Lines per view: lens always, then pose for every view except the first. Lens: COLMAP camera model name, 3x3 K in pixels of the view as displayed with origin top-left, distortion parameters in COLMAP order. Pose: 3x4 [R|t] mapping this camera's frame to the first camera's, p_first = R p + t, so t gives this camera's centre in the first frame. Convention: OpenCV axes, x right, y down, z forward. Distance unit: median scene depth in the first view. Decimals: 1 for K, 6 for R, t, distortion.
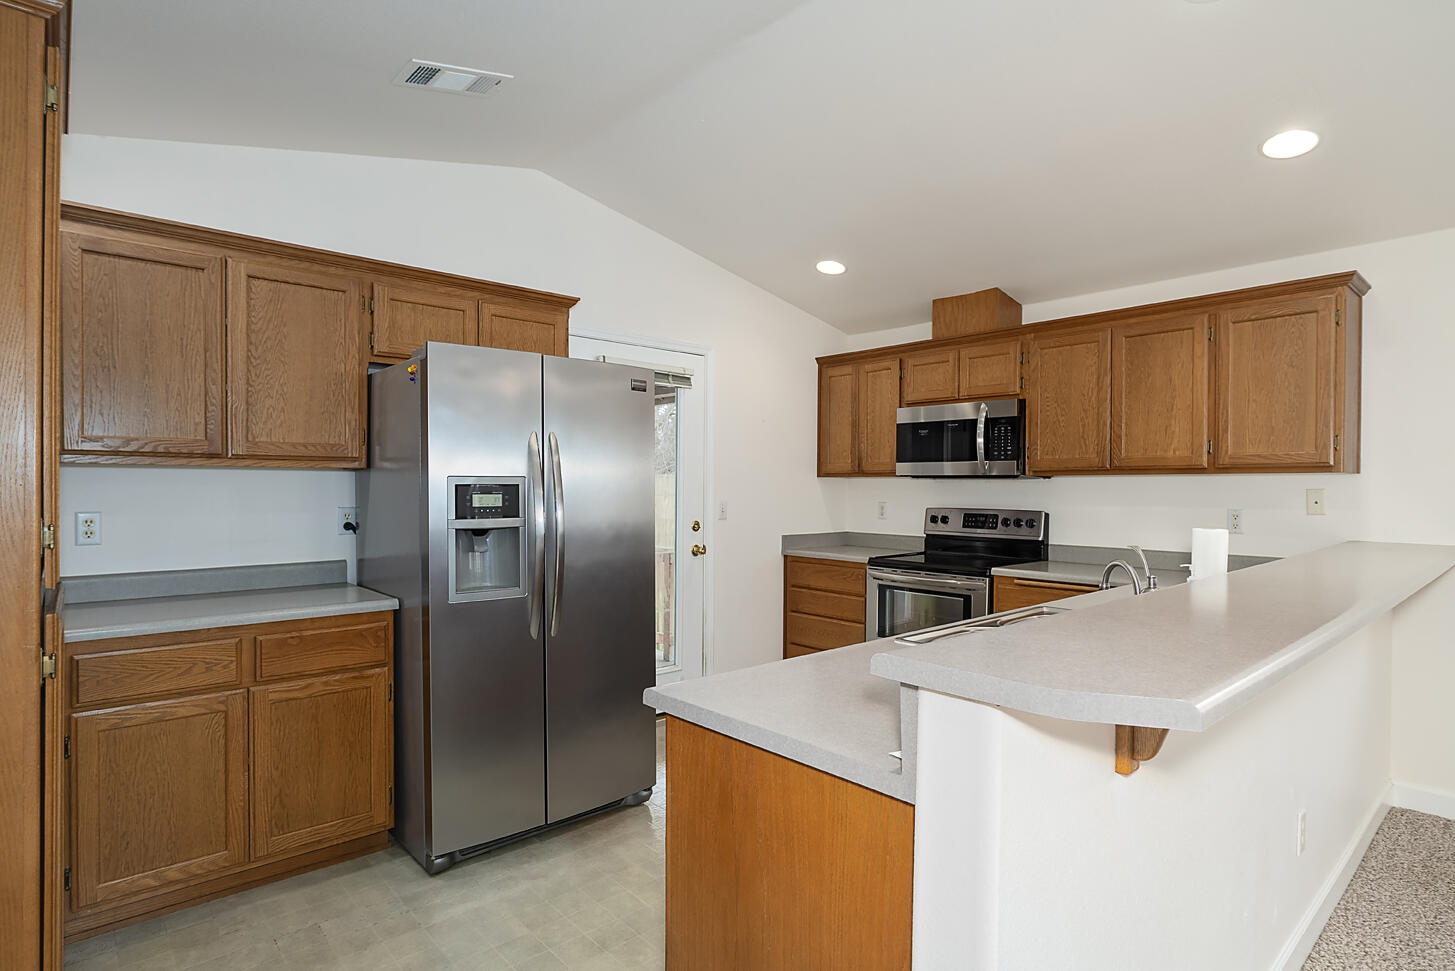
lens RADIAL K [[744.8, 0, 729.2], [0, 744.8, 501.2], [0, 0, 1]] dist [-0.004441, -0.000394]
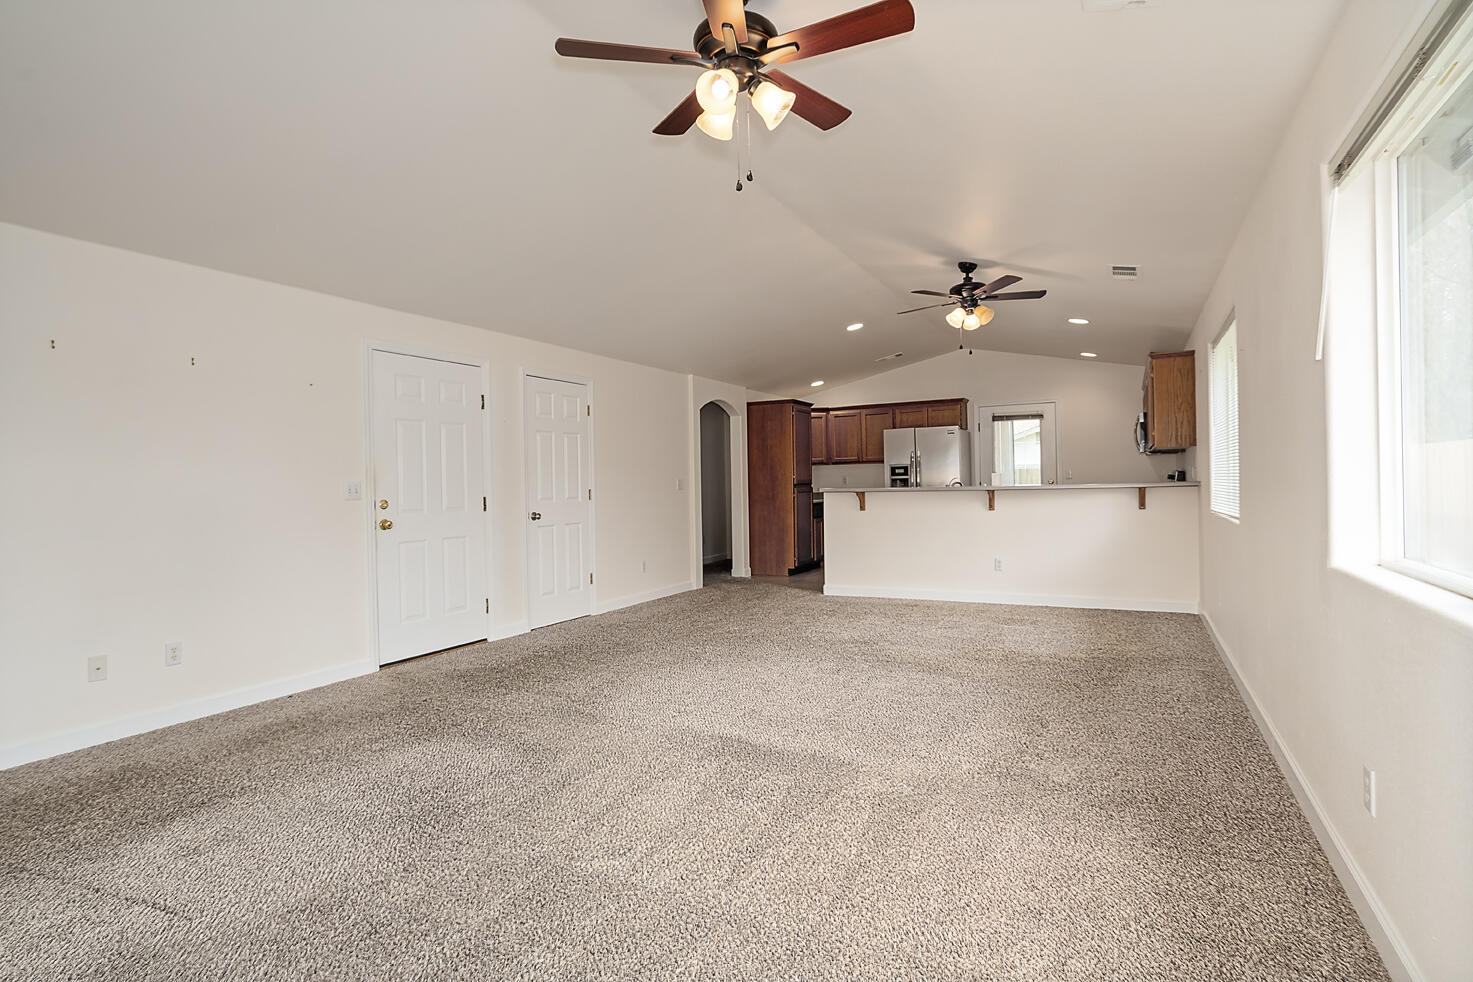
lens RADIAL K [[754.0, 0, 739.0], [0, 754.0, 487.5], [0, 0, 1]] dist [-0.004441, -0.000394]
pose [[0.349334, -0.006277, -0.936977, 2.703835], [0.004362, 0.999978, -0.005072, 0.089716], [0.936988, -0.002315, 0.349353, -0.957944]]
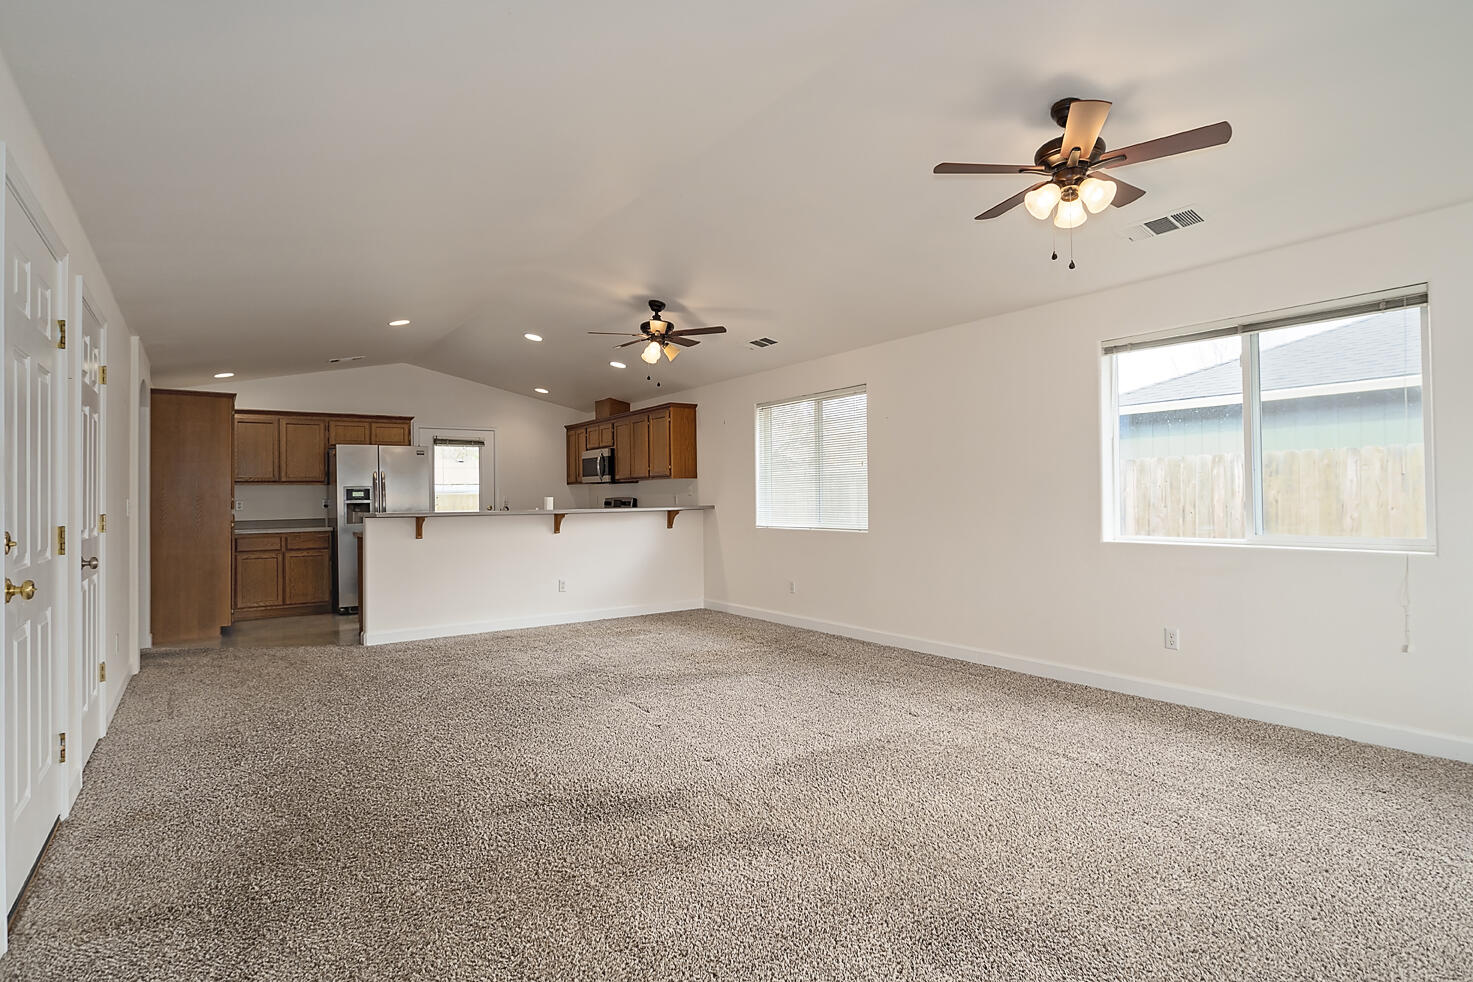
lens RADIAL K [[754.0, 0, 736.9], [0, 754.0, 494.4], [0, 0, 1]] dist [-0.004441, -0.000394]
pose [[0.992075, -0.018709, -0.124248, 1.541836], [0.015681, 0.999557, -0.025304, 0.098650], [0.124667, 0.023155, 0.991928, -1.803548]]
